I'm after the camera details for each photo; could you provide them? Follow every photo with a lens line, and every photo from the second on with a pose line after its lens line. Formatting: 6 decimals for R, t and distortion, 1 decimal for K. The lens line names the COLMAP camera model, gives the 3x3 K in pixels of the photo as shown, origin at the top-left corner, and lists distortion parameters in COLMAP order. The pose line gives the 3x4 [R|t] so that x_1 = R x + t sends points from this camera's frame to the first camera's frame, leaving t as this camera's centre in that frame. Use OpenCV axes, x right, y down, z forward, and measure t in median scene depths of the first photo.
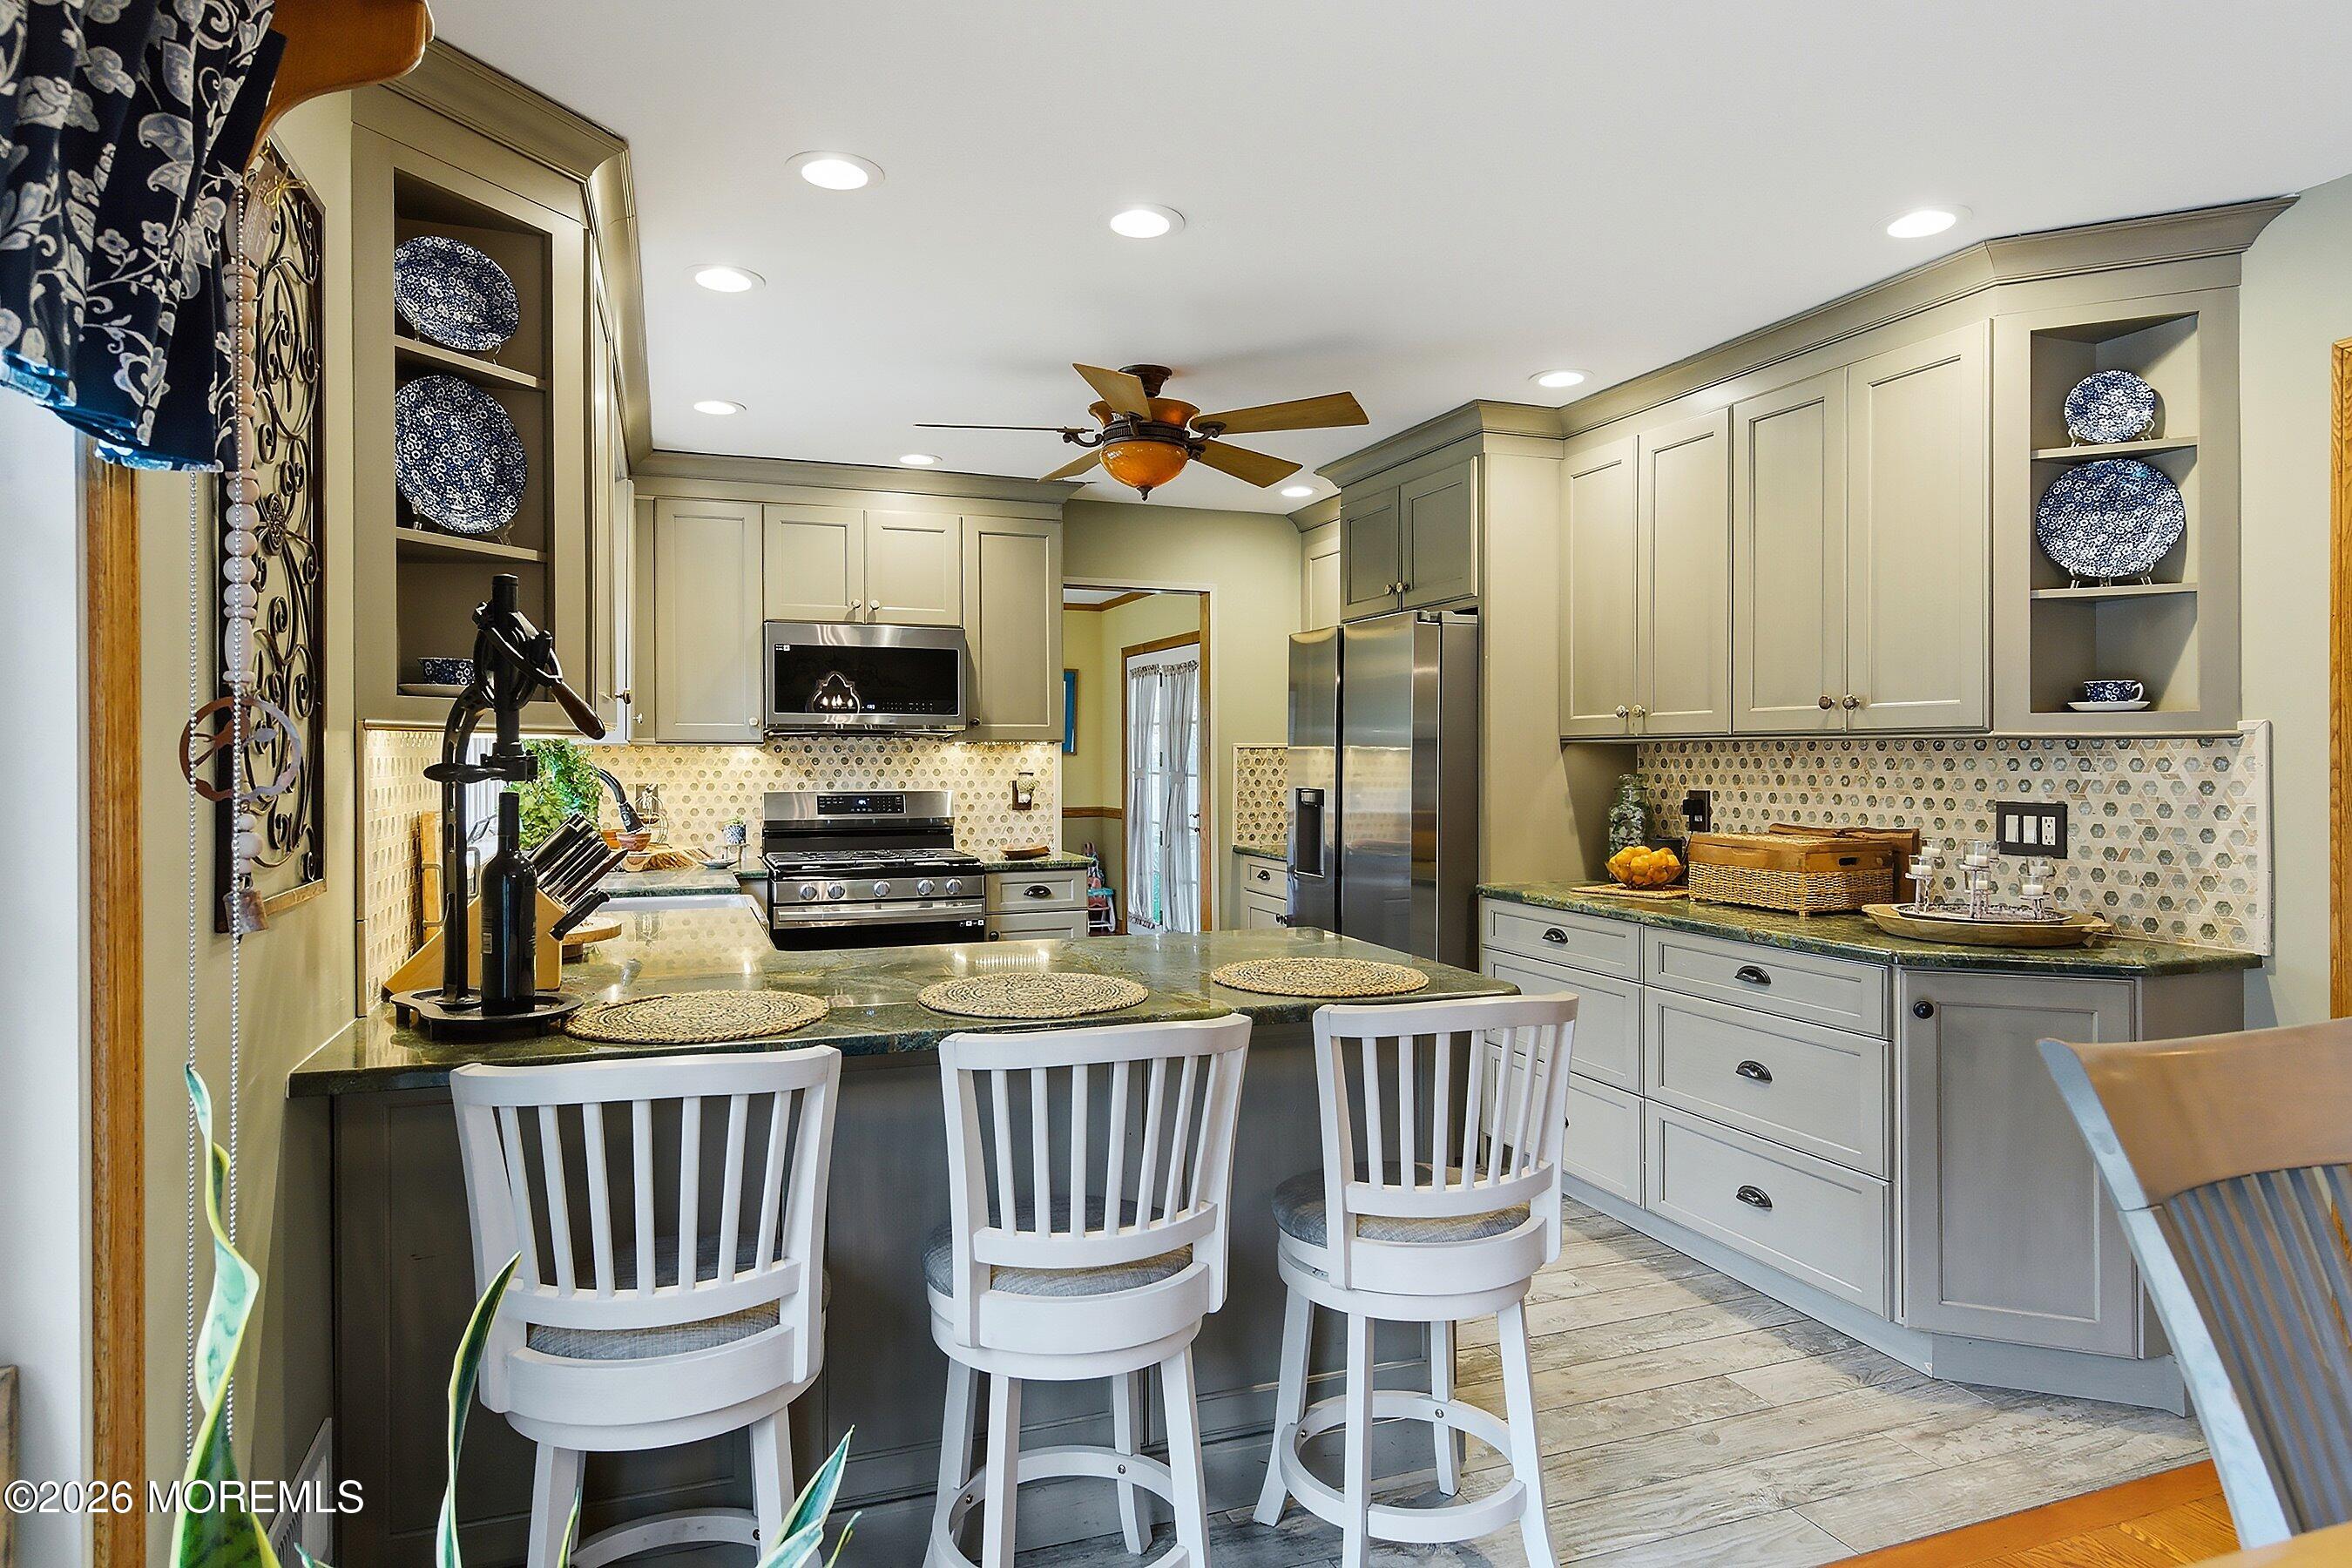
lens RADIAL K [[1386.1, 0, 1179.6], [0, 1386.1, 771.7], [0, 0, 1]] dist [0.001305, -0.001010]
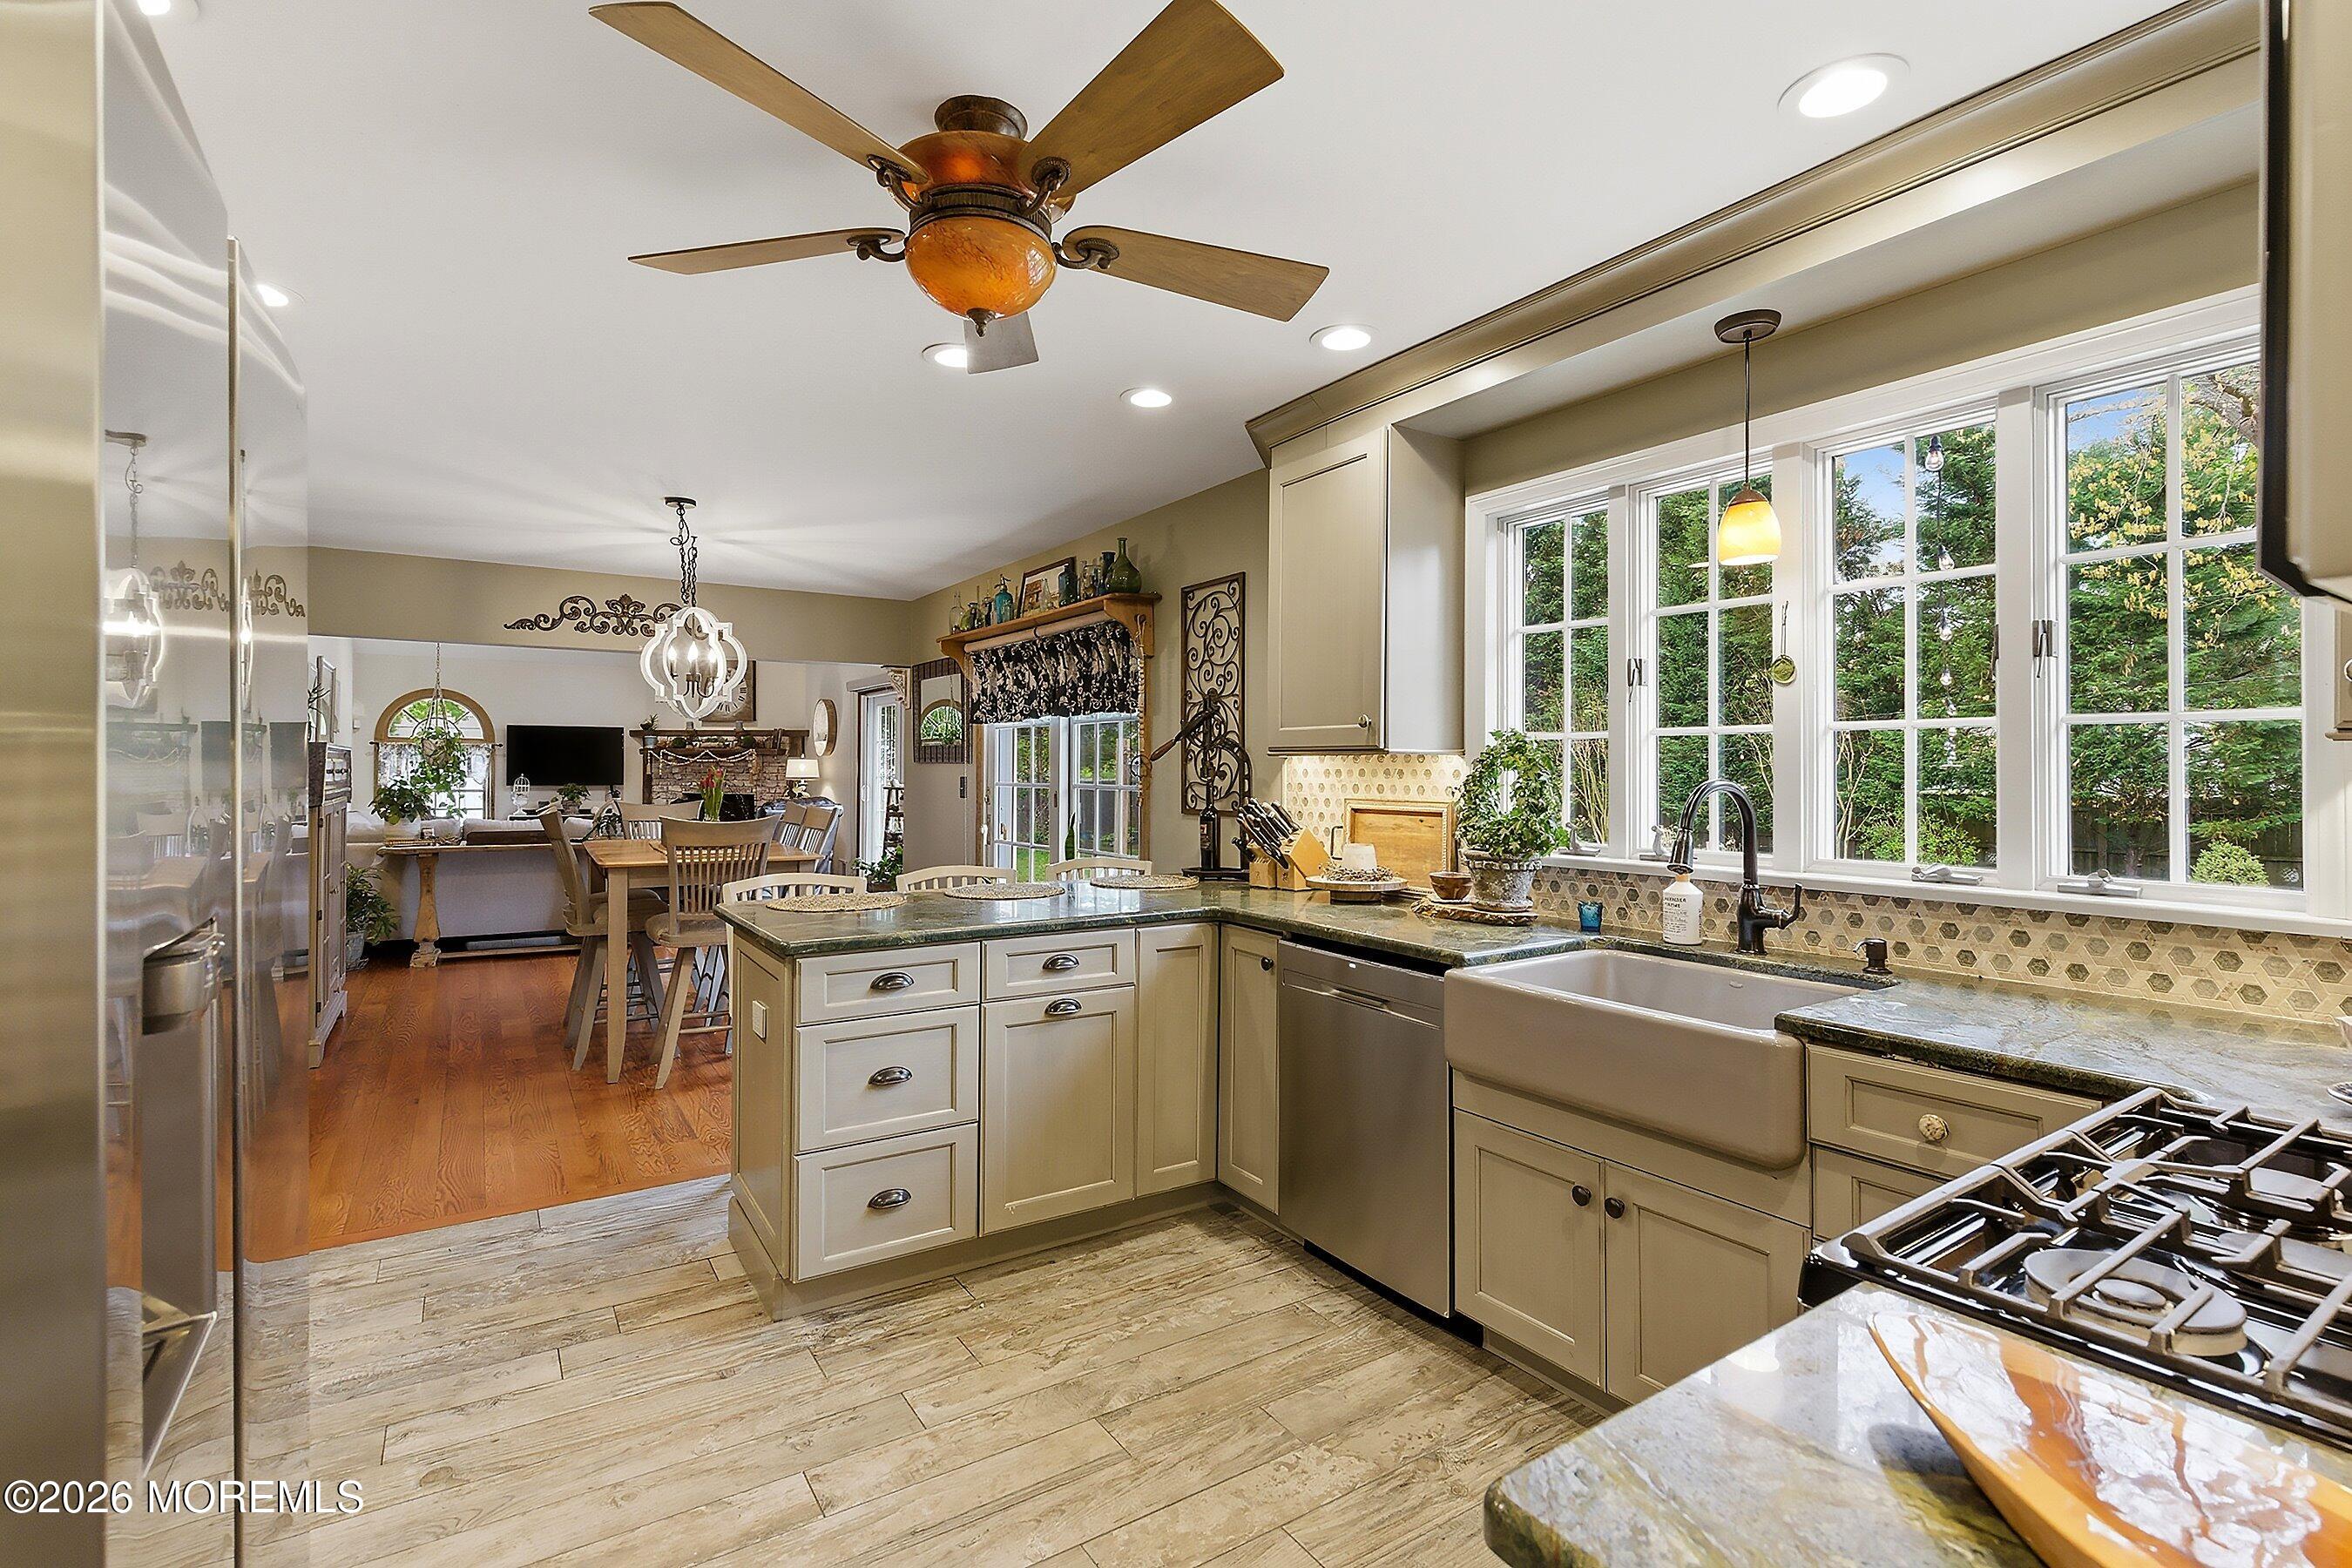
lens RADIAL K [[1058.4, 0, 1174.5], [0, 1058.4, 777.8], [0, 0, 1]] dist [0.003242, -0.000657]
pose [[-0.975465, -0.000774, -0.220153, -0.005895], [-0.004566, 0.999850, 0.016717, -0.011809], [0.220107, 0.017312, -0.975322, 1.324976]]
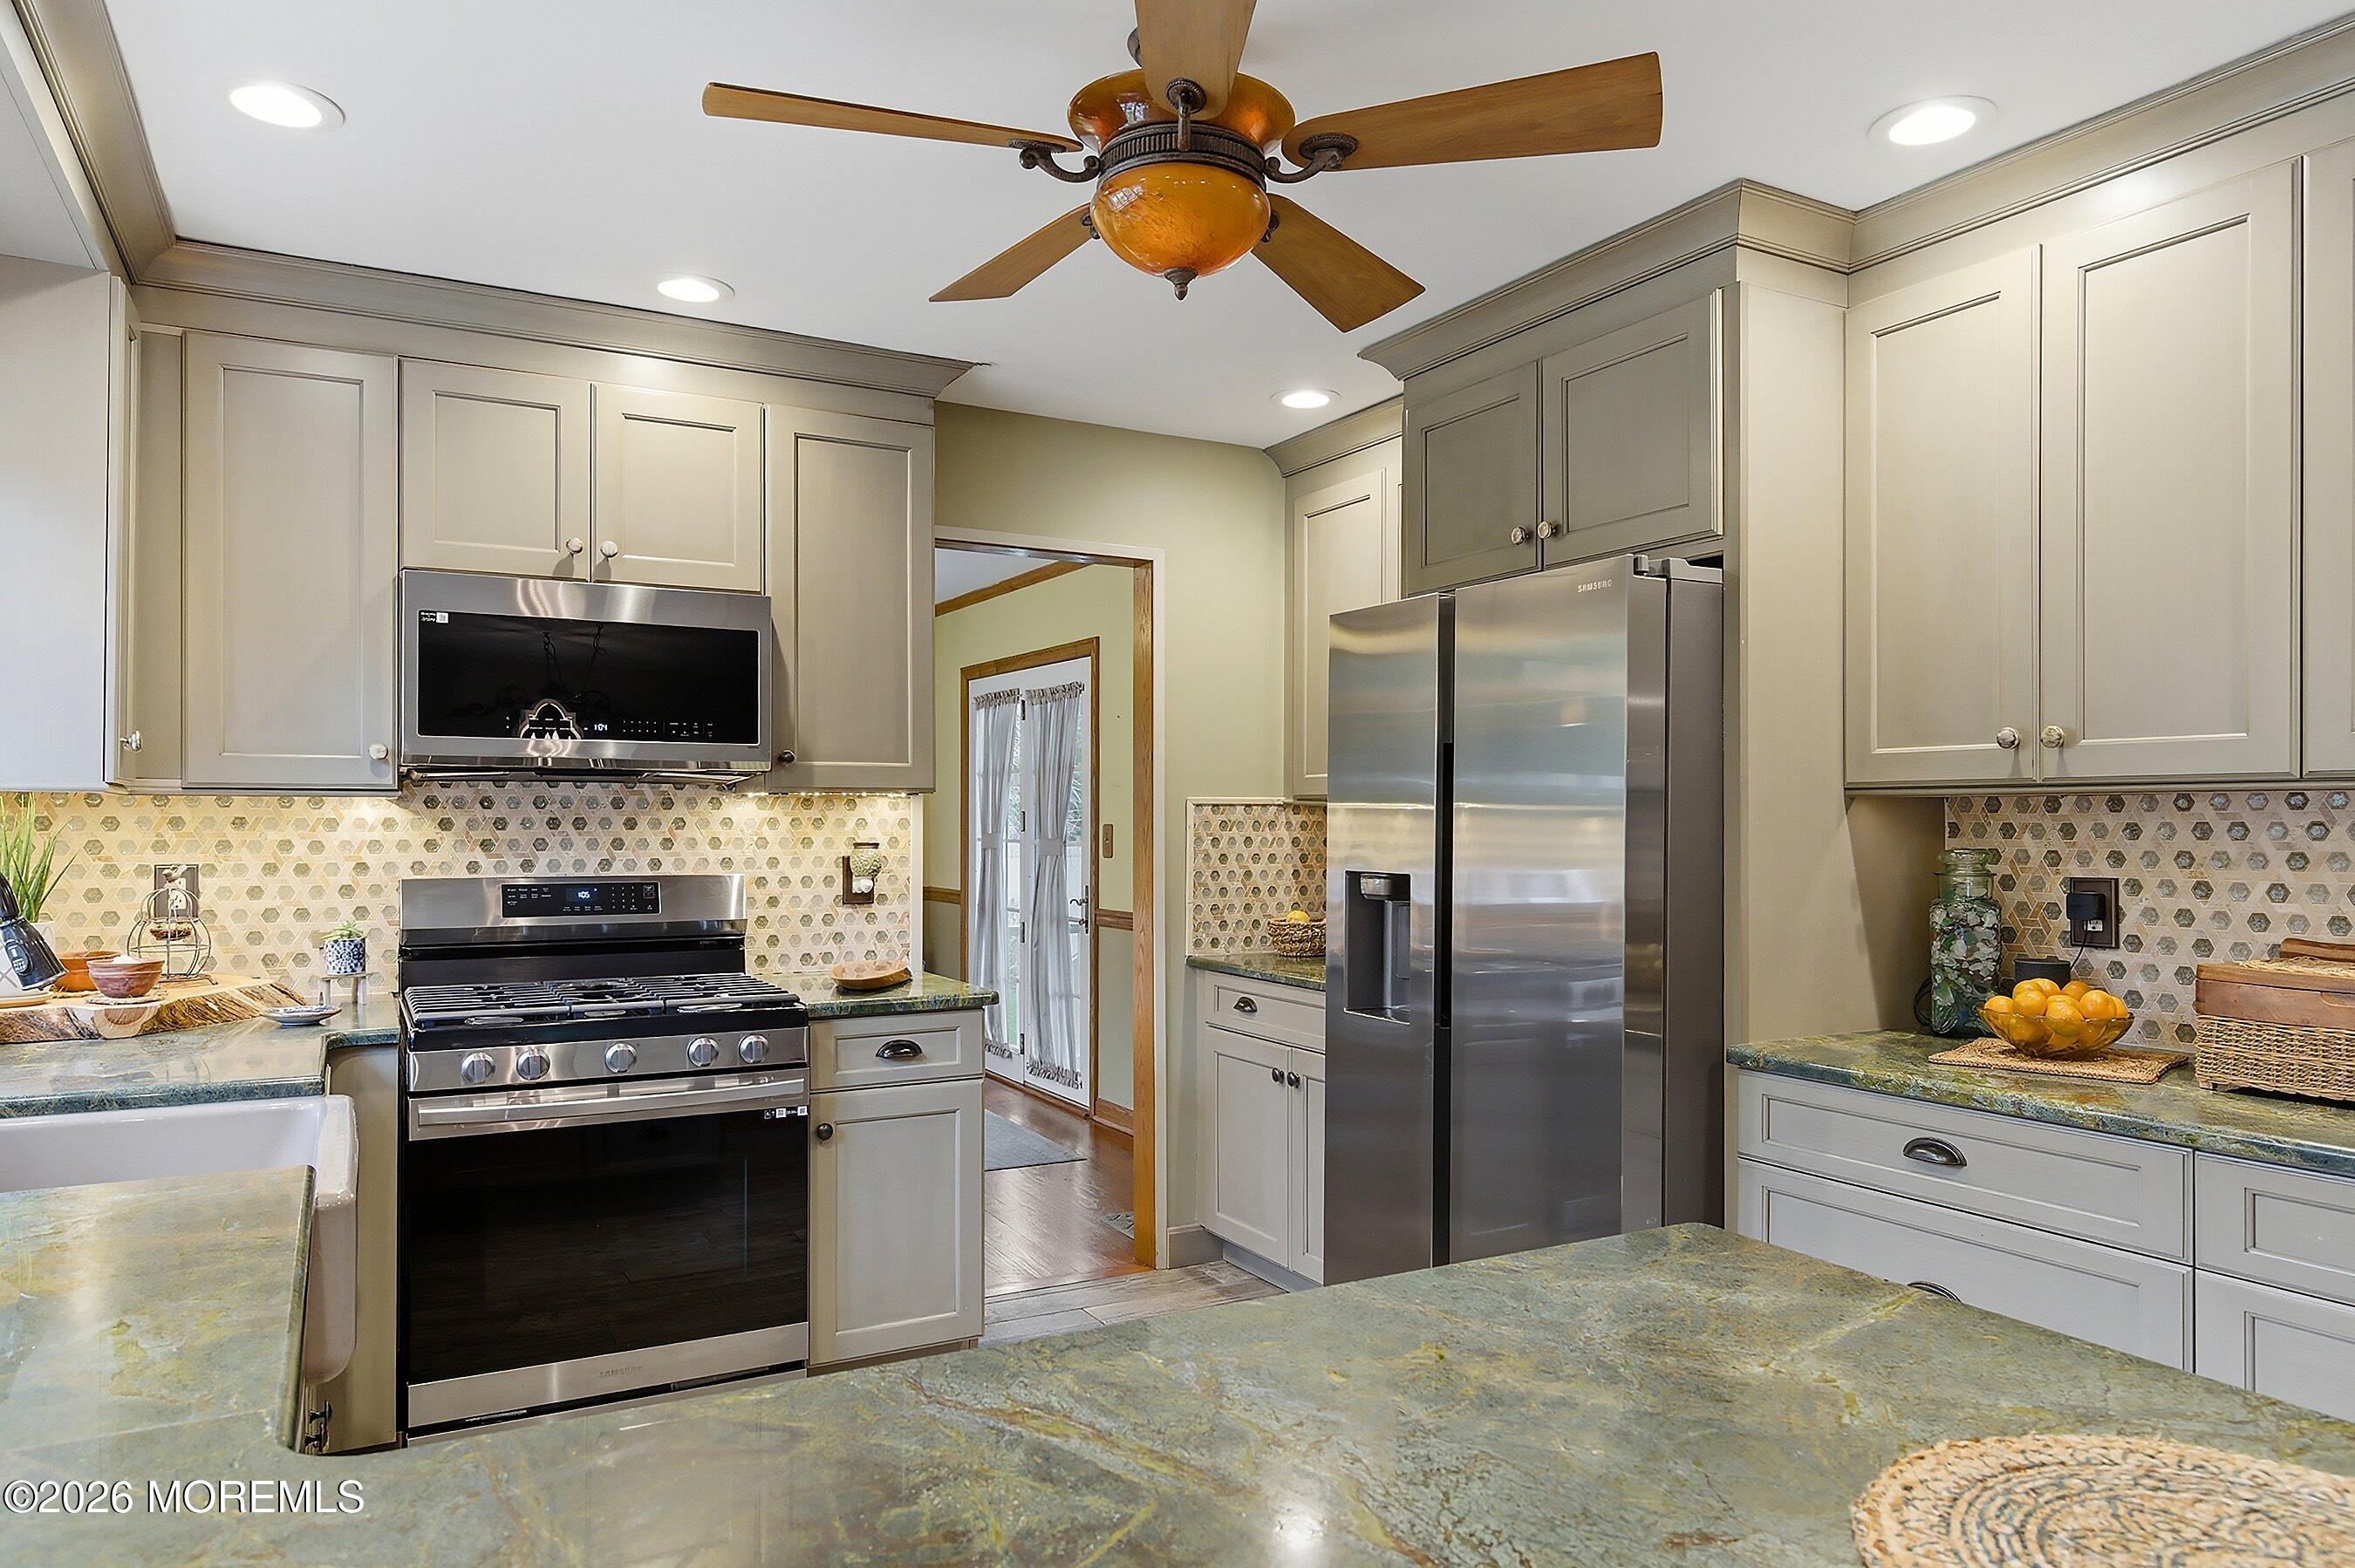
lens RADIAL K [[1523.6, 0, 1180.1], [0, 1523.6, 815.0], [0, 0, 1]] dist [-0.019034, 0.008306]
pose [[0.989330, 0.002630, 0.145670, -0.094500], [-0.000693, 0.999911, -0.013343, -0.003804], [-0.145692, 0.013099, 0.989243, 0.421442]]
